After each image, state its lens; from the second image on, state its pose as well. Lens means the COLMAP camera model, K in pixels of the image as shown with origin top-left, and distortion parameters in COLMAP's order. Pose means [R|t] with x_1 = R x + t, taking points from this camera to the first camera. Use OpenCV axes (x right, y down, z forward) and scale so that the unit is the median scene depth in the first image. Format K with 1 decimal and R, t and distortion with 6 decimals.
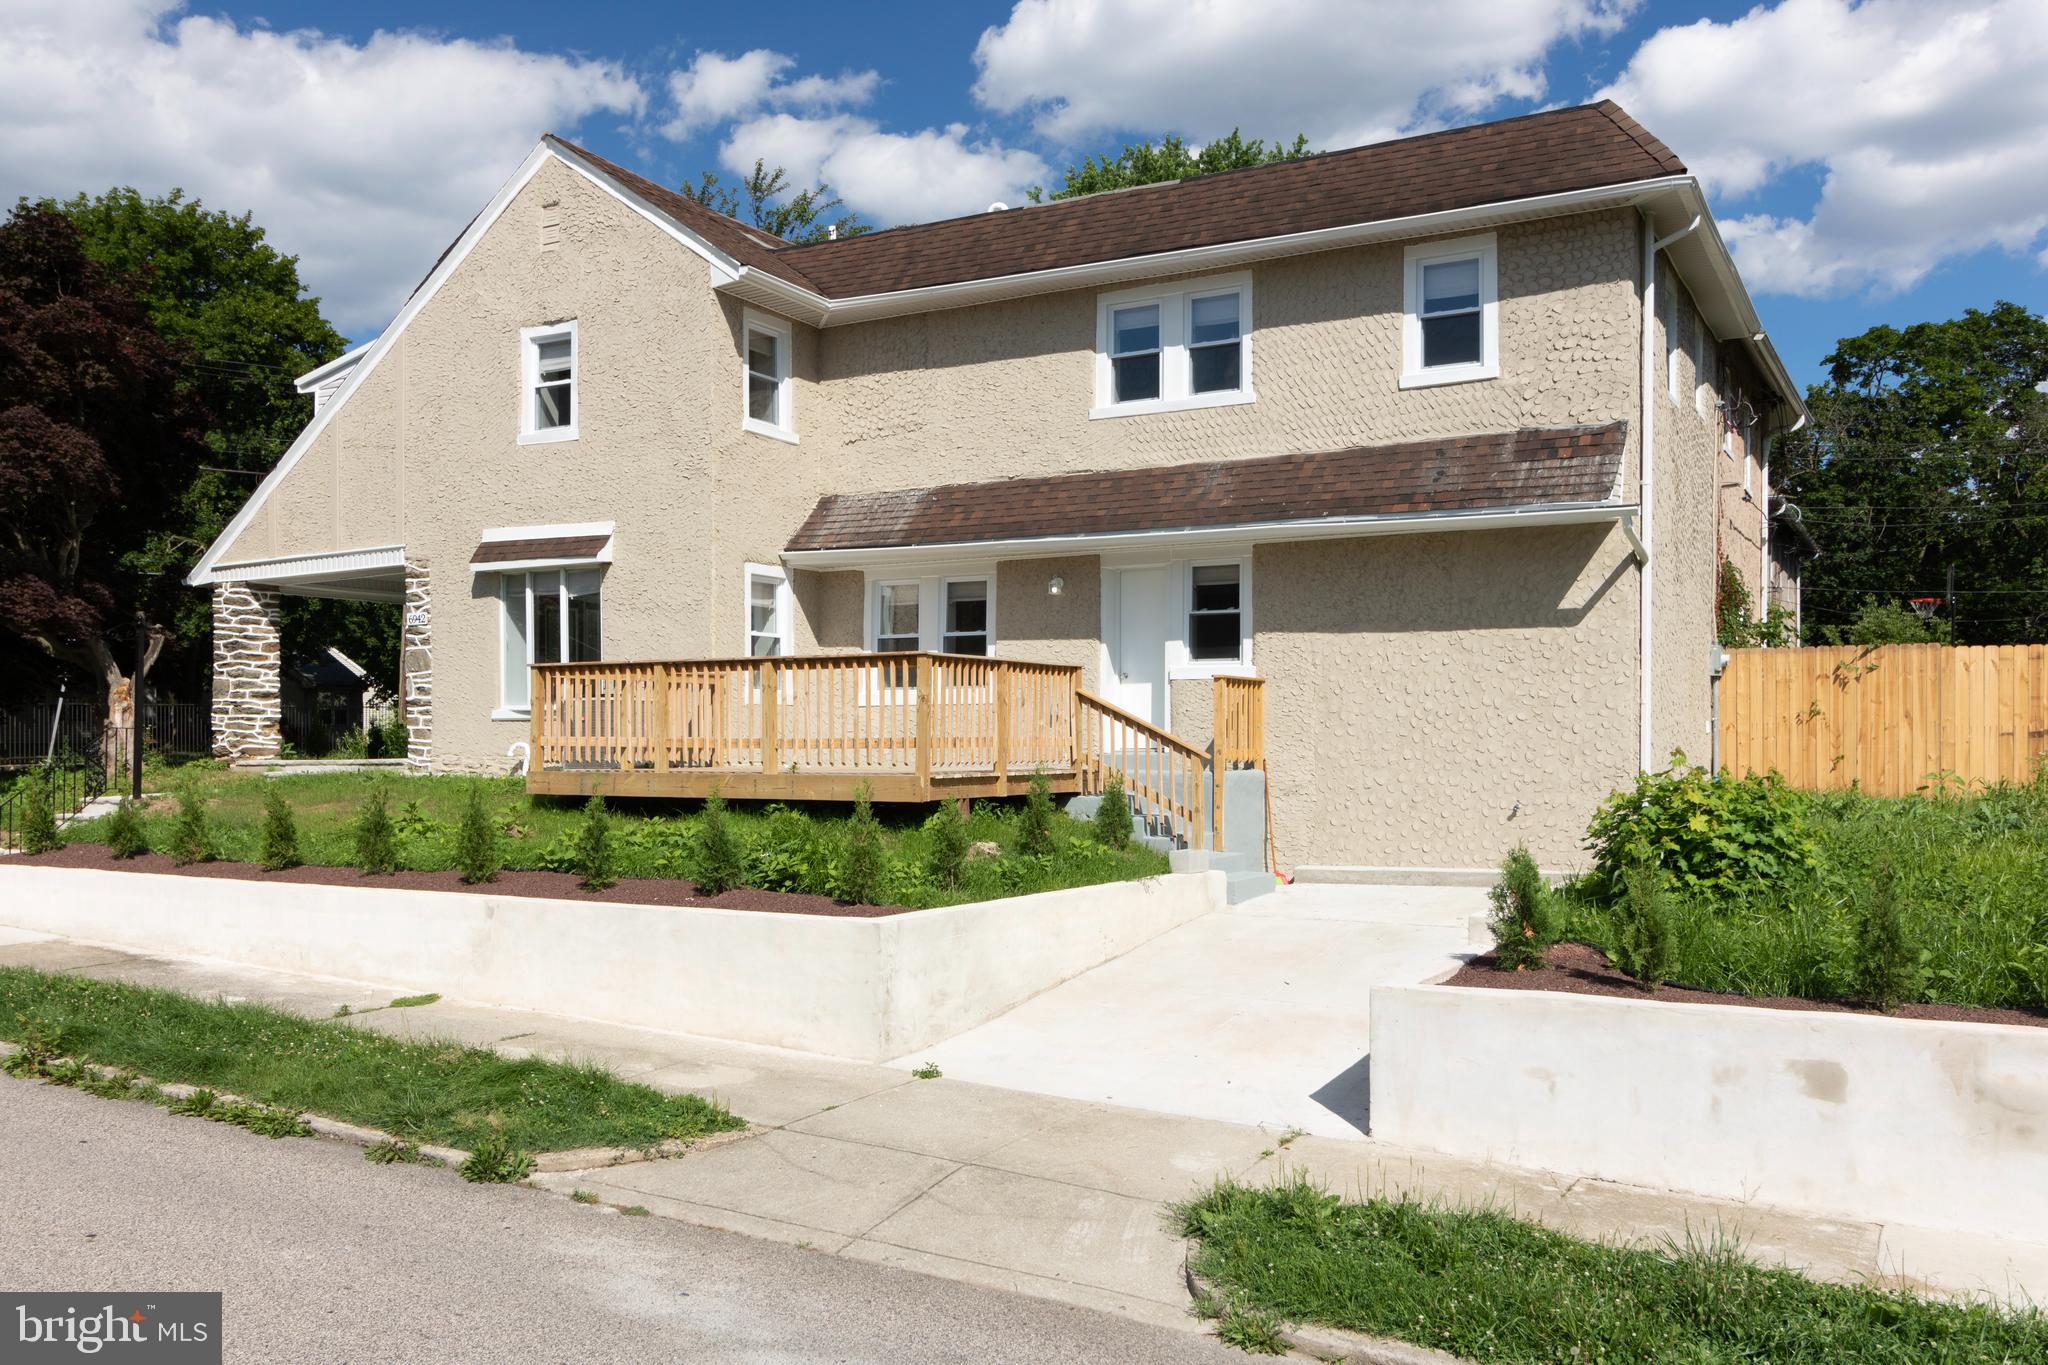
lens RADIAL K [[1404.1, 0, 1024.0], [0, 1404.1, 682.5], [0, 0, 1]] dist [0.006793, -0.003701]
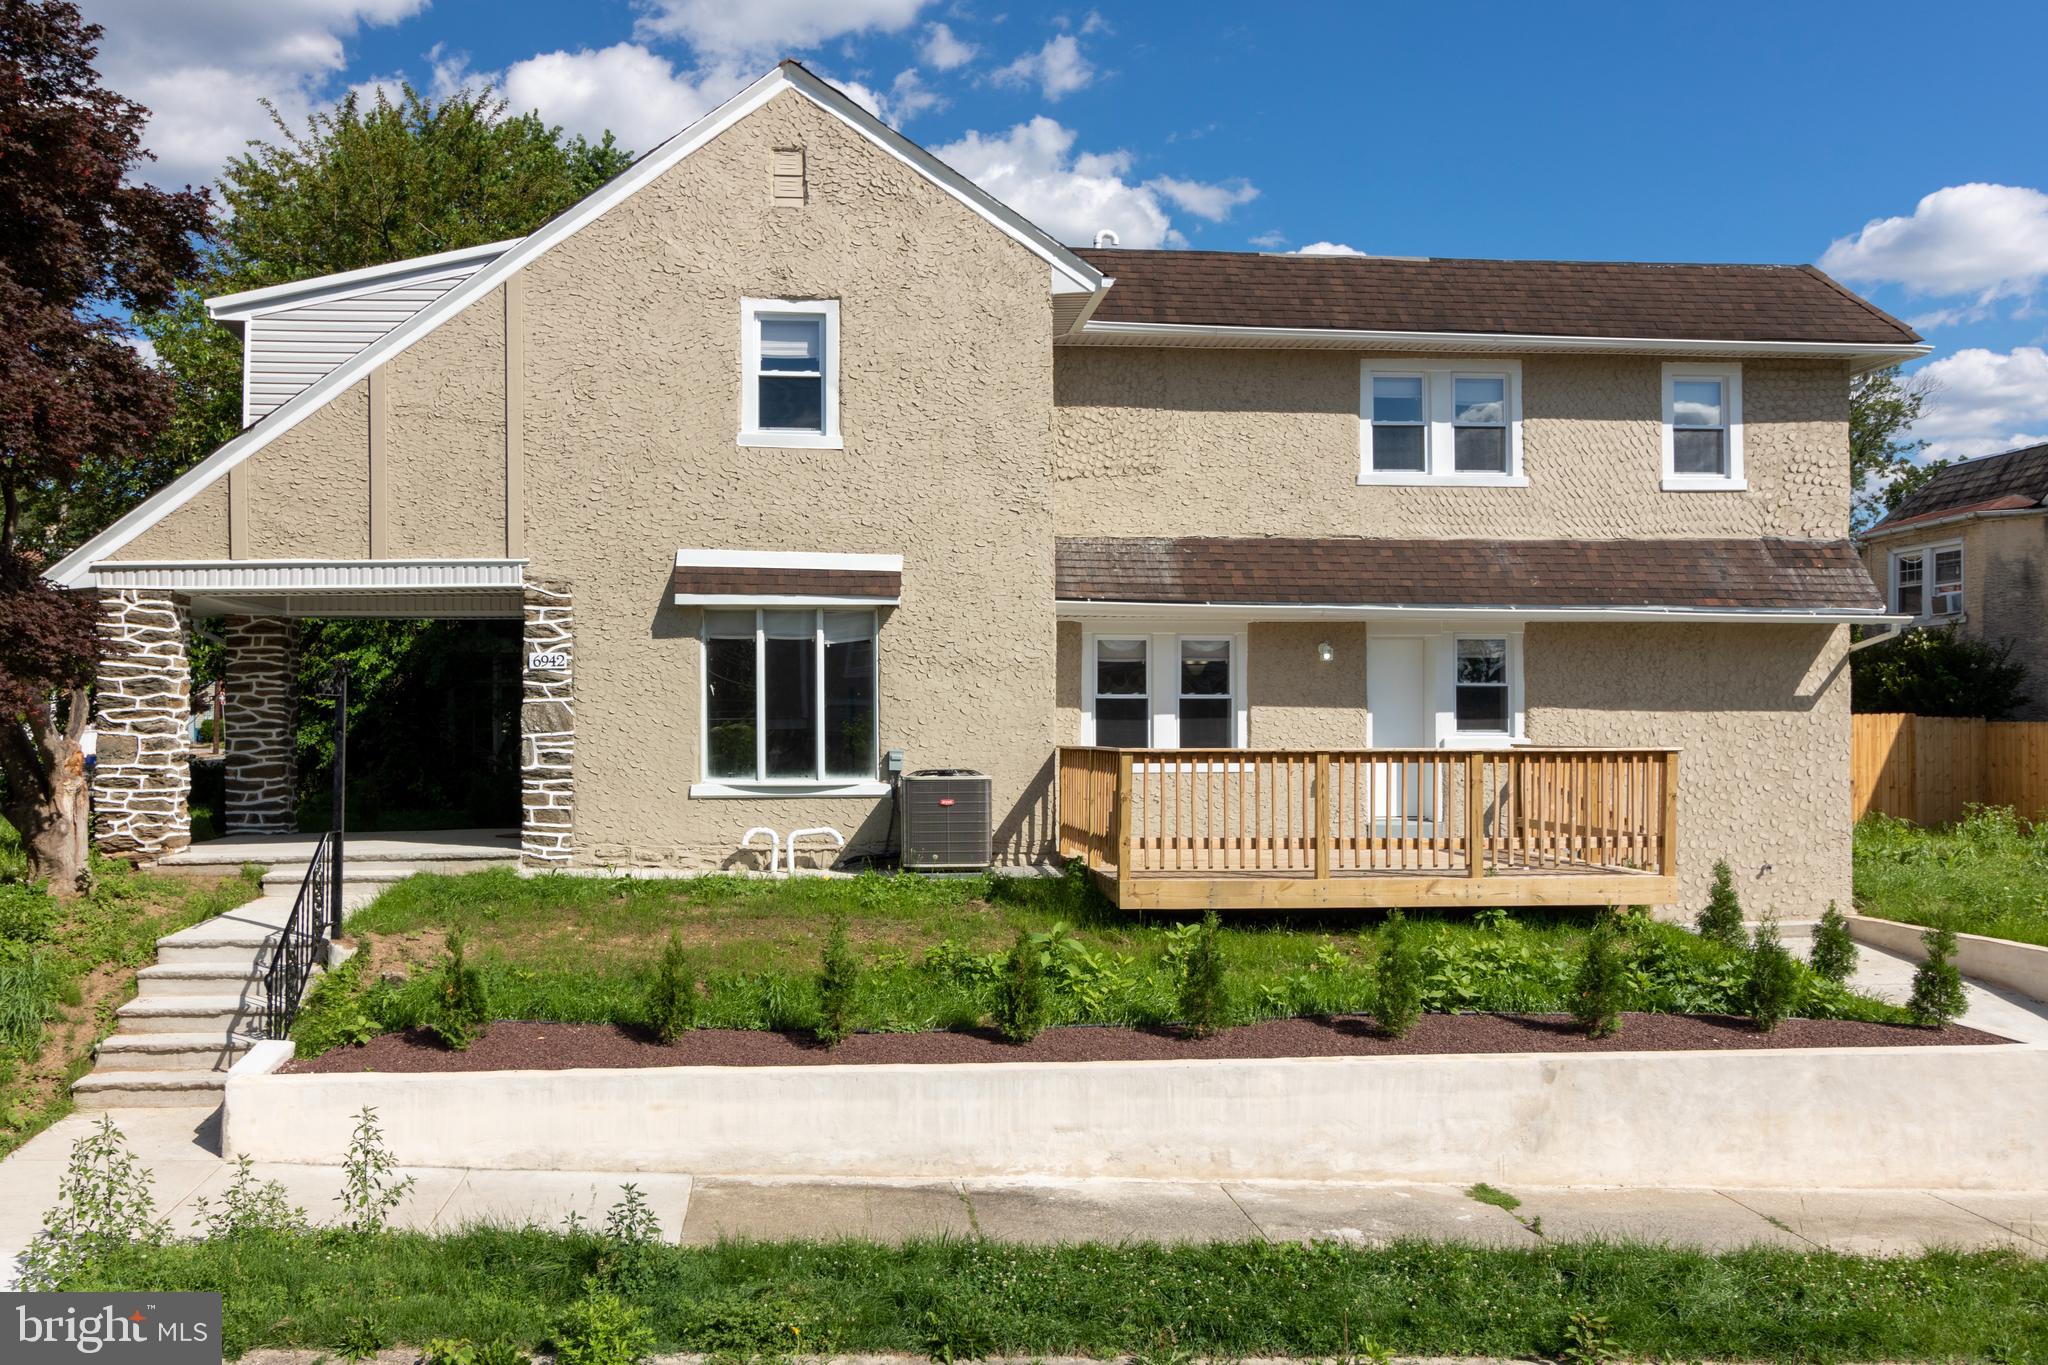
lens RADIAL K [[1404.1, 0, 1024.0], [0, 1404.1, 682.5], [0, 0, 1]] dist [0.006793, -0.003701]
pose [[0.871297, 0.020560, 0.490325, -0.650833], [-0.017326, 0.999788, -0.011134, -0.033825], [-0.490450, 0.001206, 0.871468, 0.260401]]
